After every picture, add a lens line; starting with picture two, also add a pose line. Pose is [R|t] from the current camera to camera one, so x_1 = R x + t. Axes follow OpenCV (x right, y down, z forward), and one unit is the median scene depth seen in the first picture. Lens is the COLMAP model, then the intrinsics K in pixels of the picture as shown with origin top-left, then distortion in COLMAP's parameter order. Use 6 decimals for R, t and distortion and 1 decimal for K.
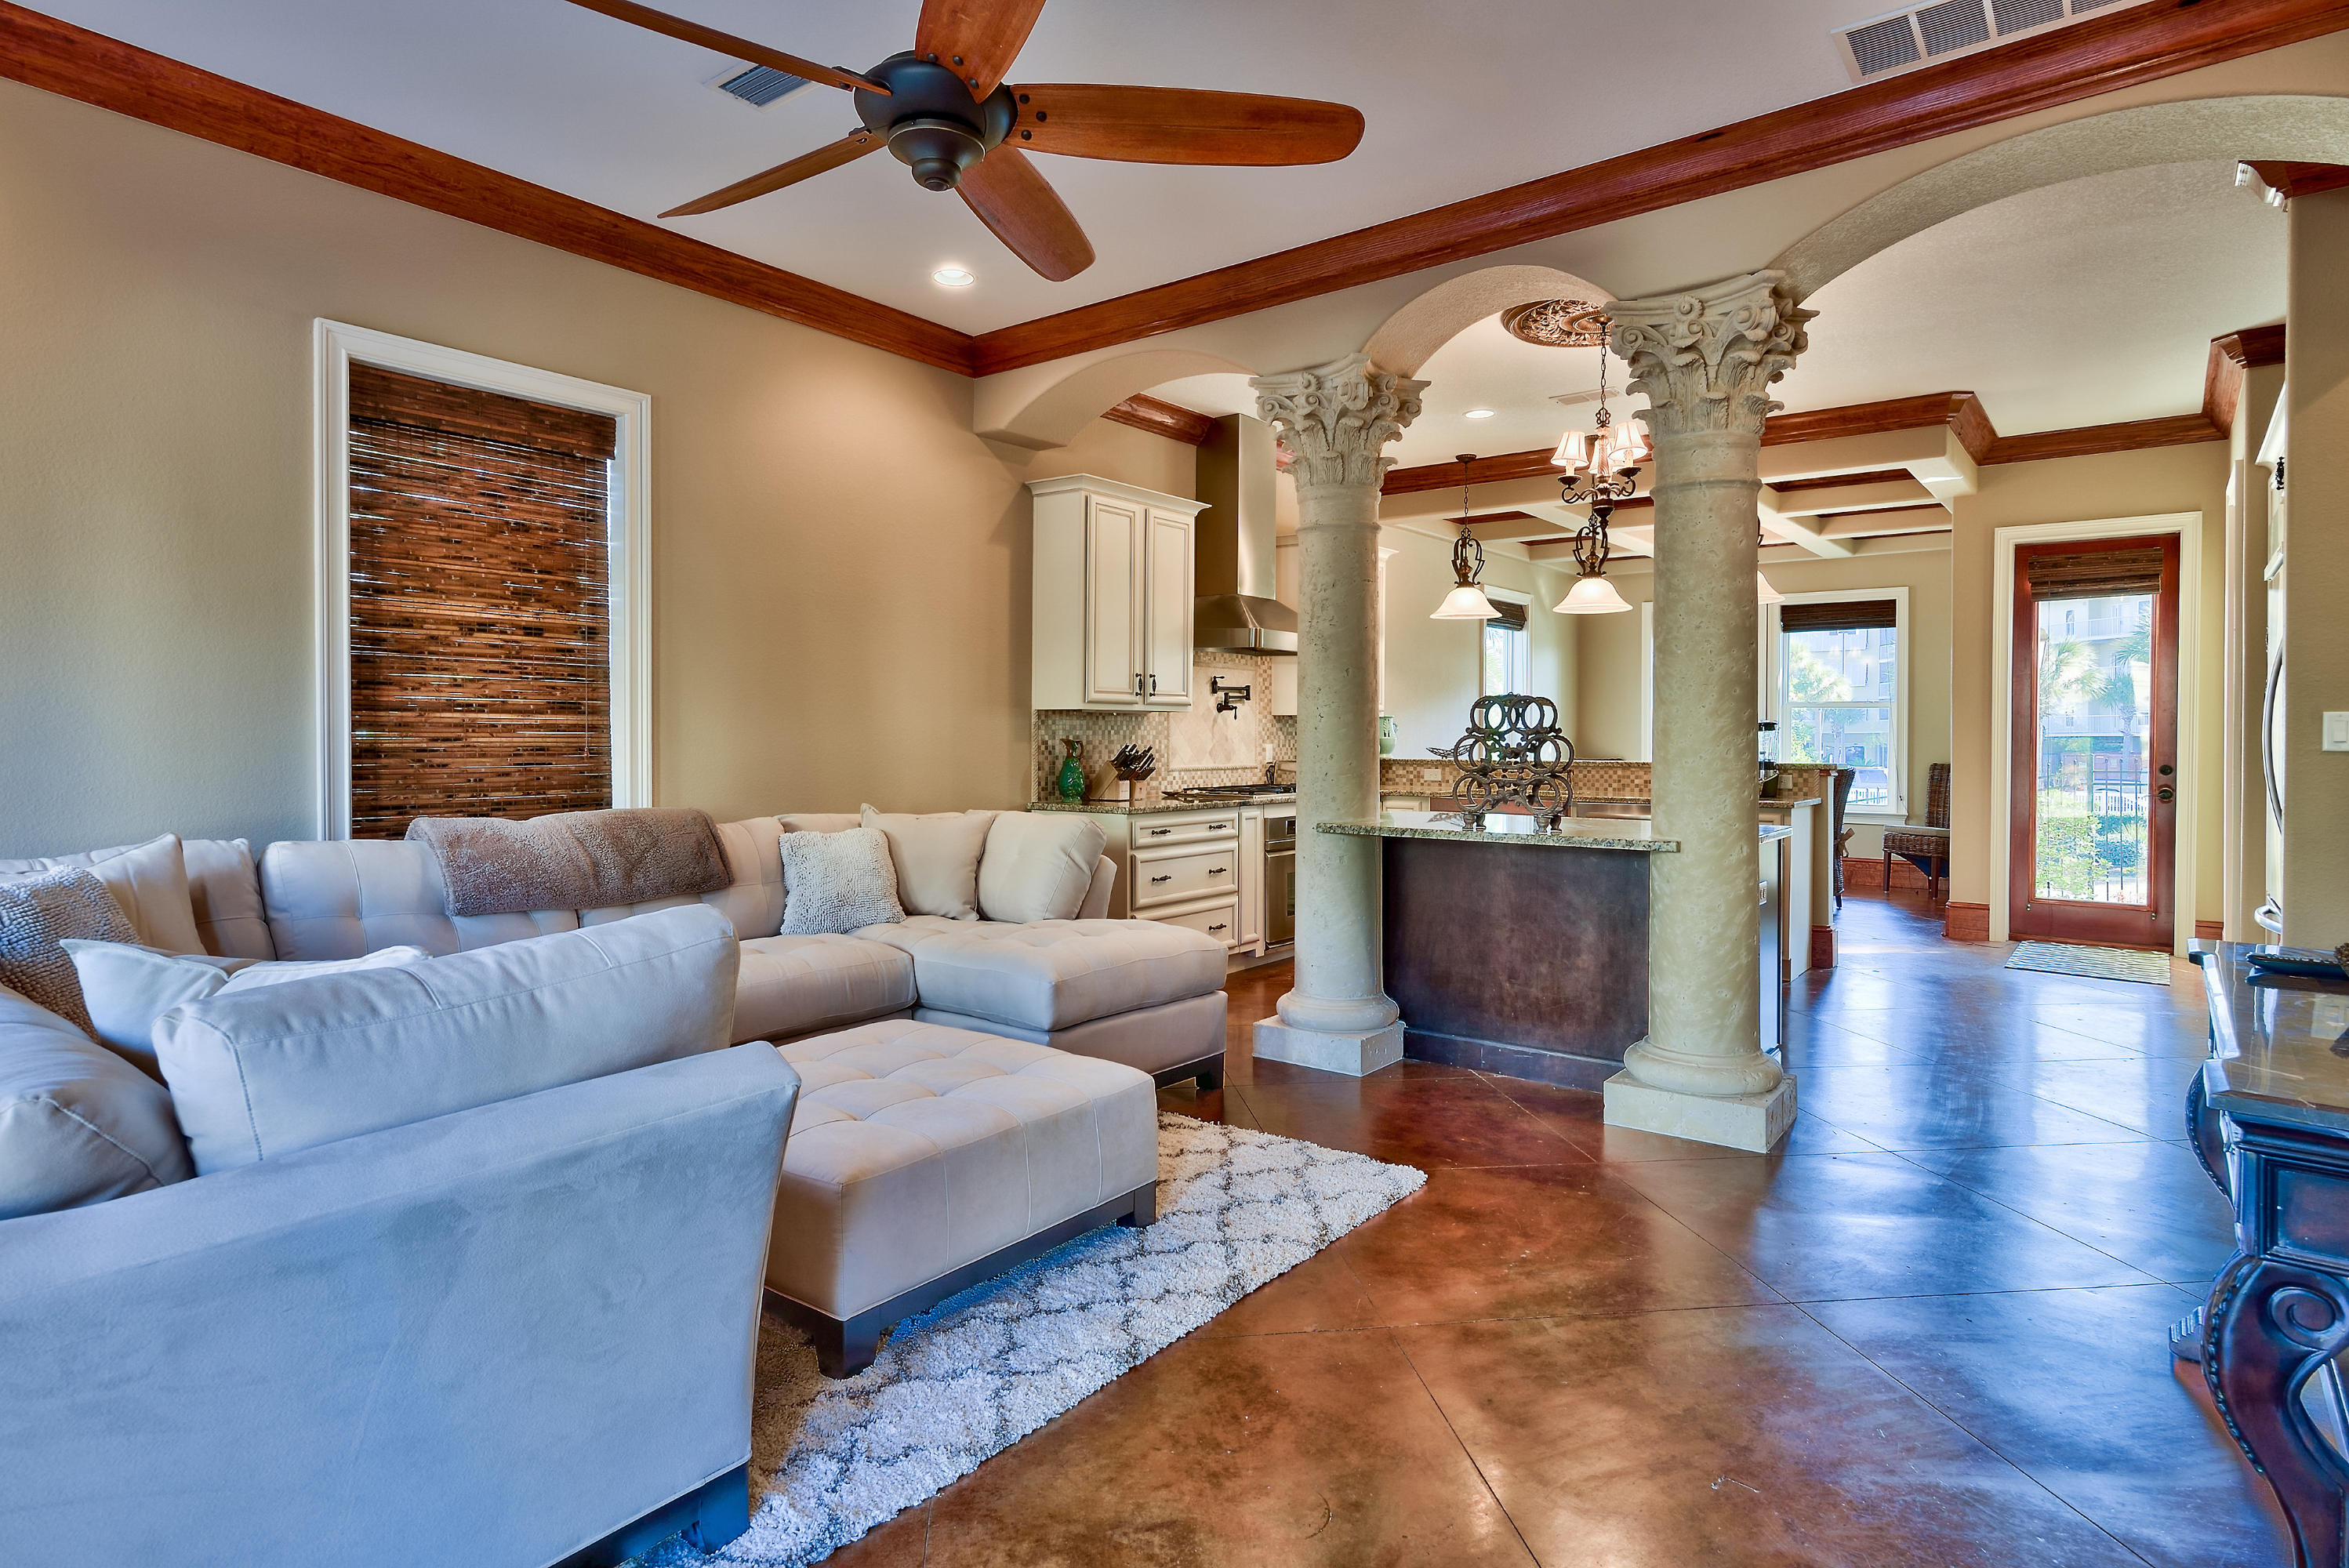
lens RADIAL K [[1265.8, 0, 1163.5], [0, 1265.8, 750.7], [0, 0, 1]] dist [0.018729, -0.000308]
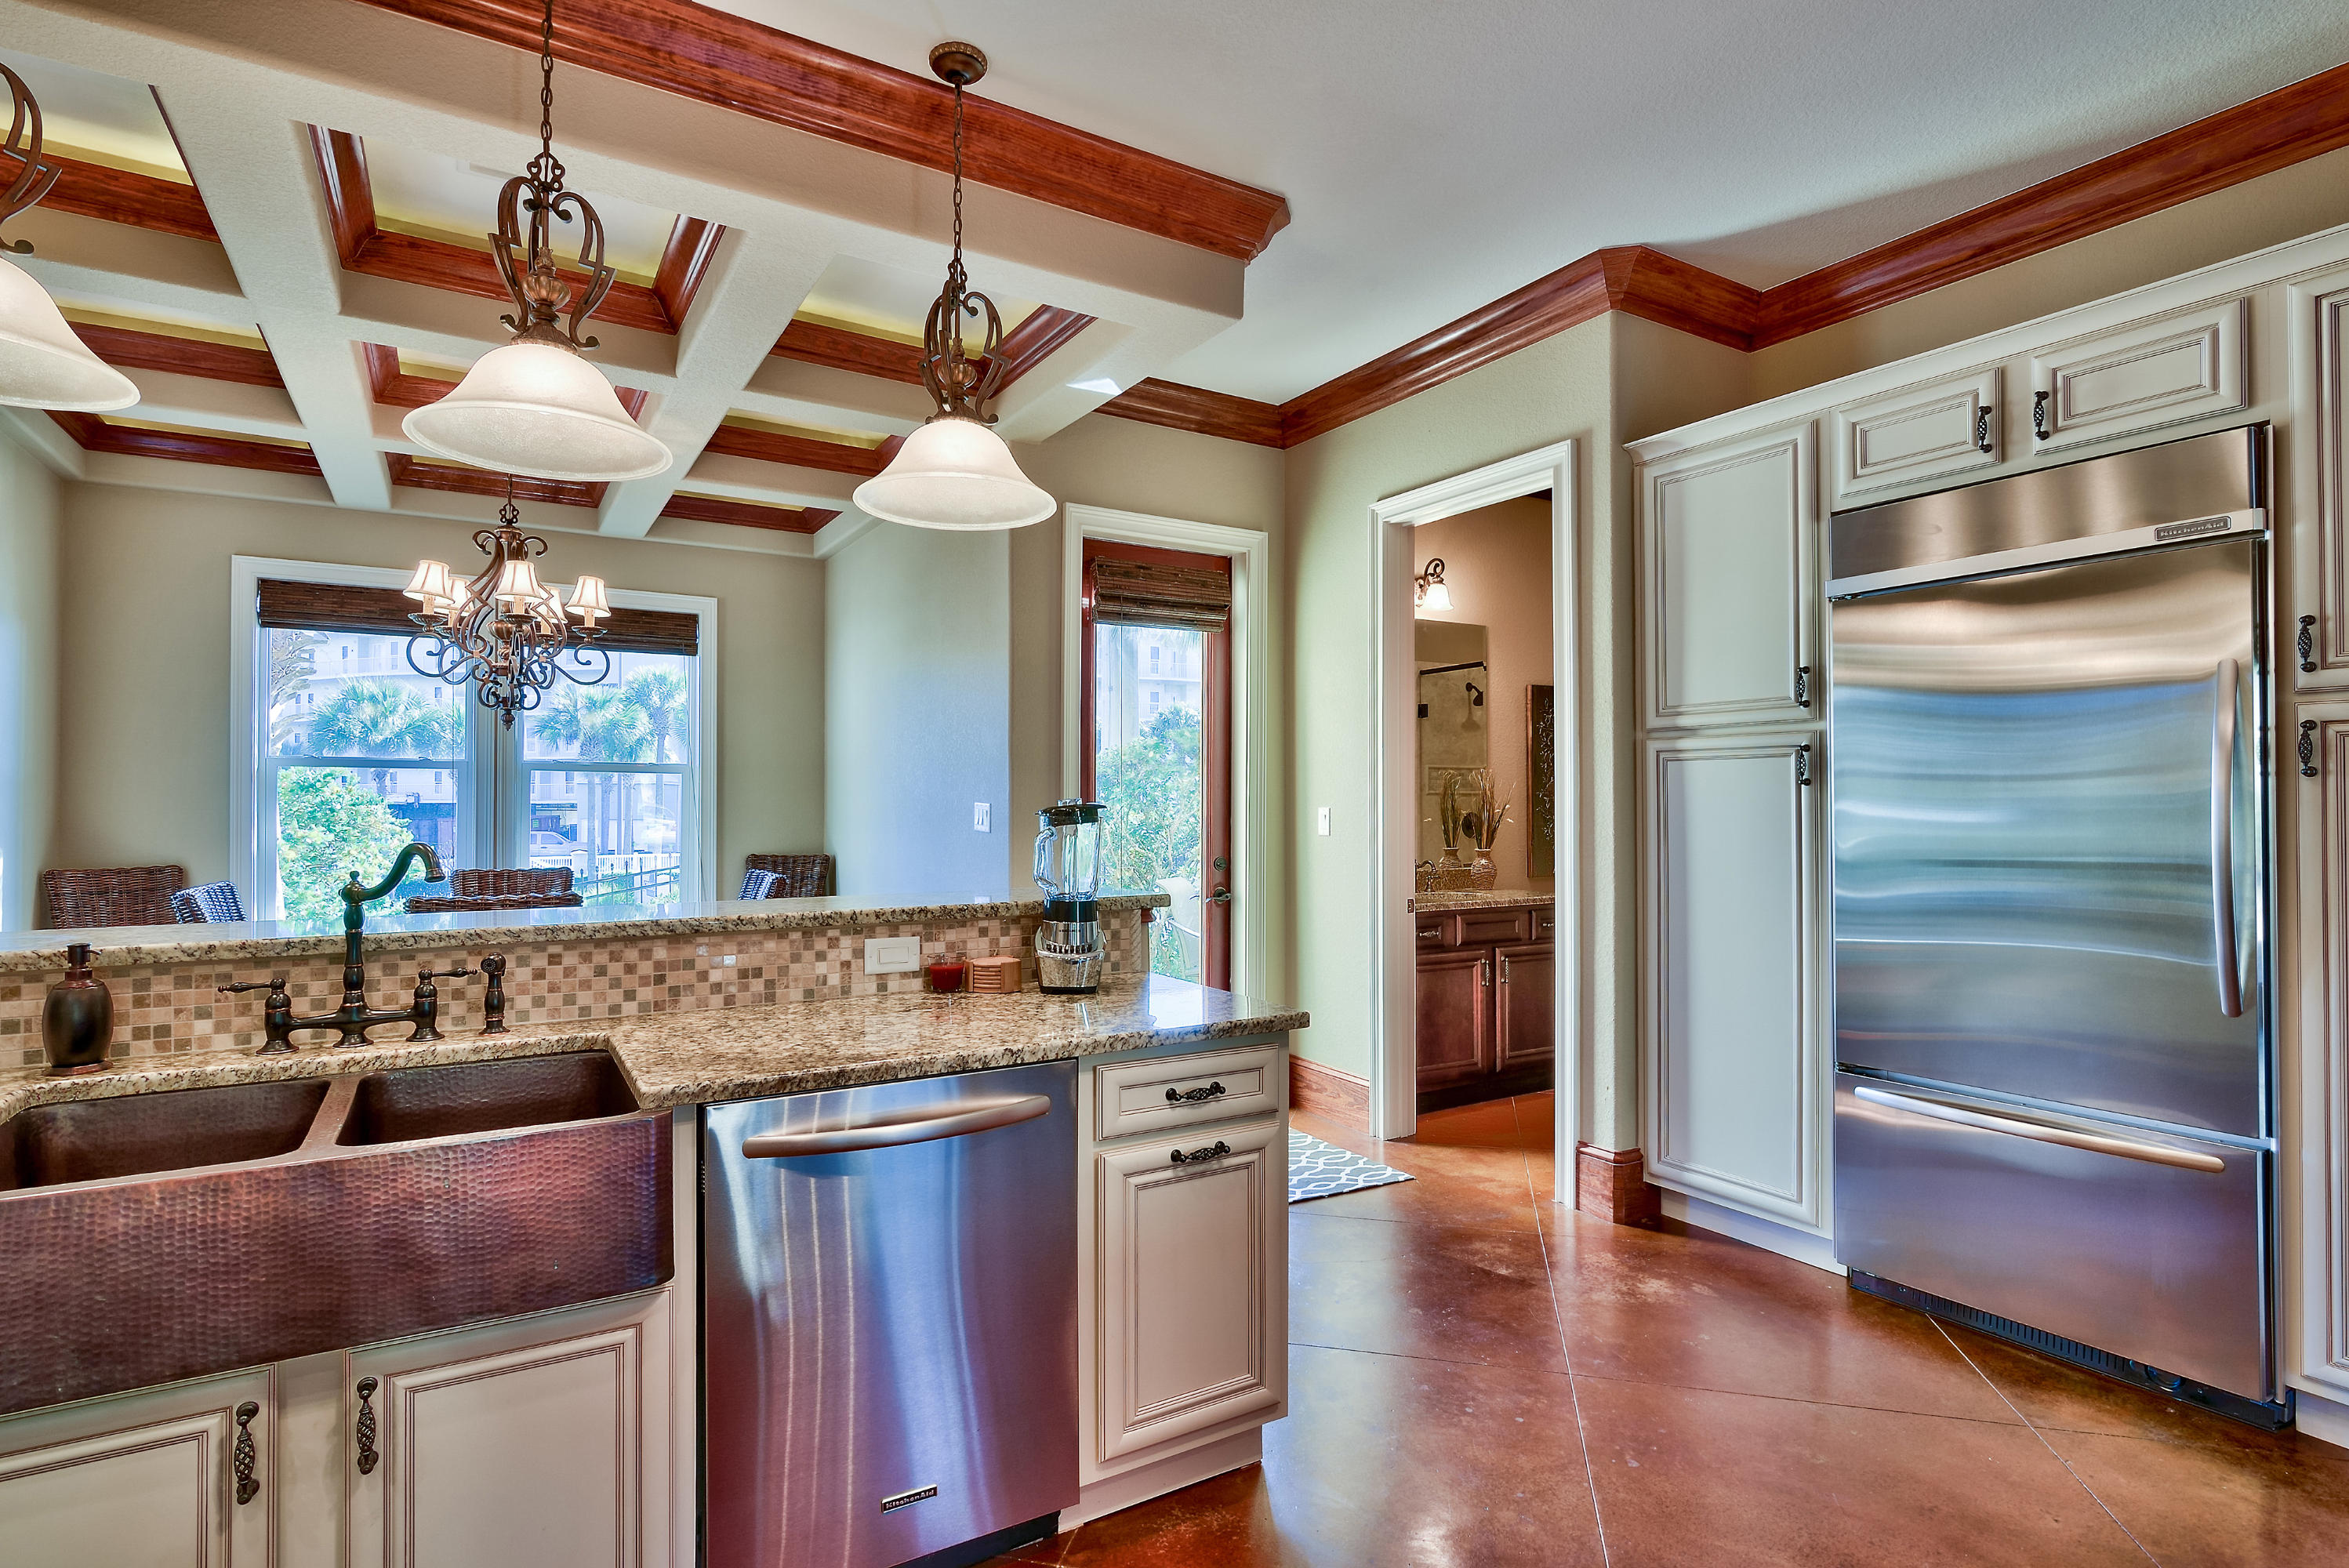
lens RADIAL K [[1149.0, 0, 1174.5], [0, 1149.0, 784.0], [0, 0, 1]] dist [-0.005041, -0.001426]
pose [[0.345228, 0.013396, 0.938423, 0.202812], [0.010987, 0.999772, -0.018314, -0.032224], [-0.938455, 0.016633, 0.345002, 1.254005]]
